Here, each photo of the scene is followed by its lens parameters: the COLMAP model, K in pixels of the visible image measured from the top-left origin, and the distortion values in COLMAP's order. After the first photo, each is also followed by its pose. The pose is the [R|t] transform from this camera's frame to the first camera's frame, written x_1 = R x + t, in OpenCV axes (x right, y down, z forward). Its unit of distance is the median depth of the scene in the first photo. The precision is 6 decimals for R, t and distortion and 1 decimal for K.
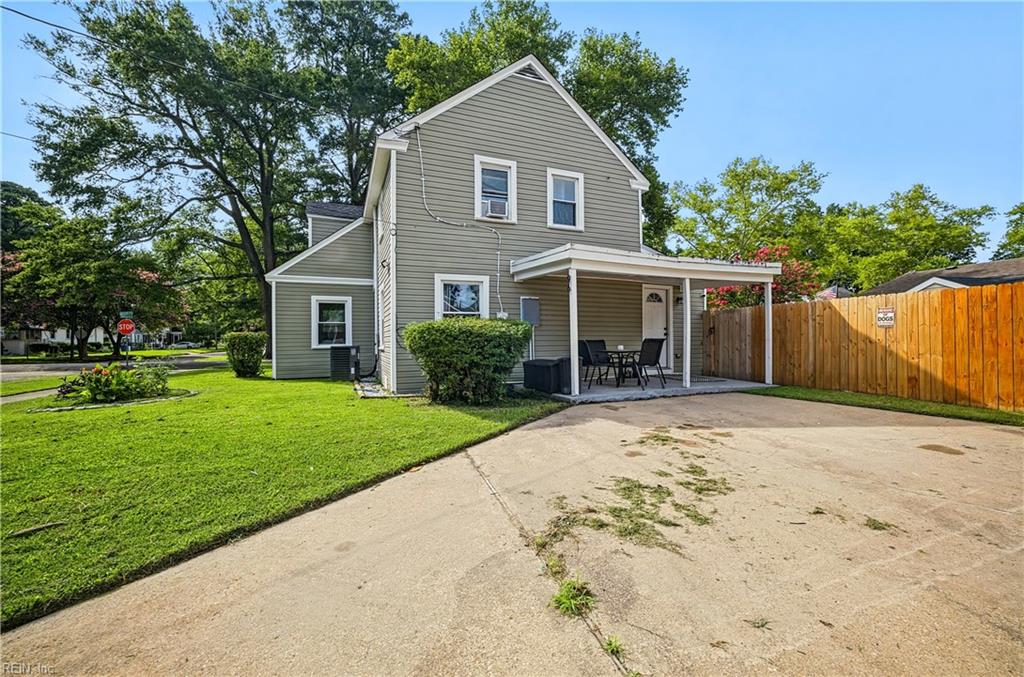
lens RADIAL K [[398.9, 0, 512.1], [0, 398.9, 339.4], [0, 0, 1]] dist [0.000610, -0.000072]
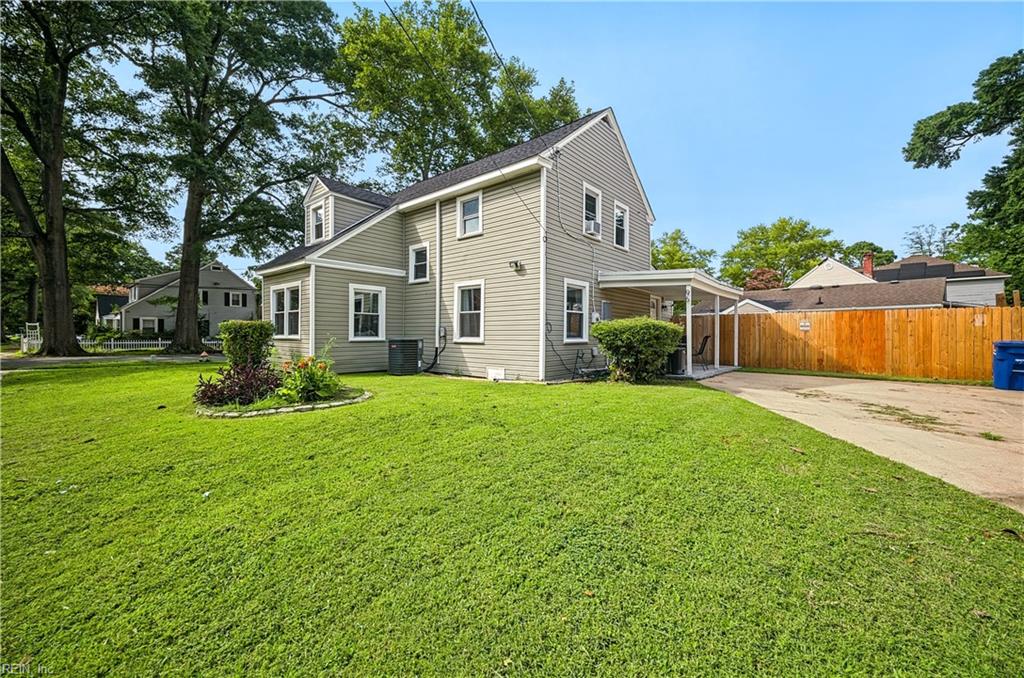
lens RADIAL K [[398.9, 0, 512.0], [0, 398.9, 336.9], [0, 0, 1]] dist [0.000610, -0.000072]
pose [[0.892007, 0.012321, 0.451854, -0.822682], [-0.014055, 0.999901, 0.000481, 0.010723], [-0.451803, -0.006780, 0.892092, 0.017363]]
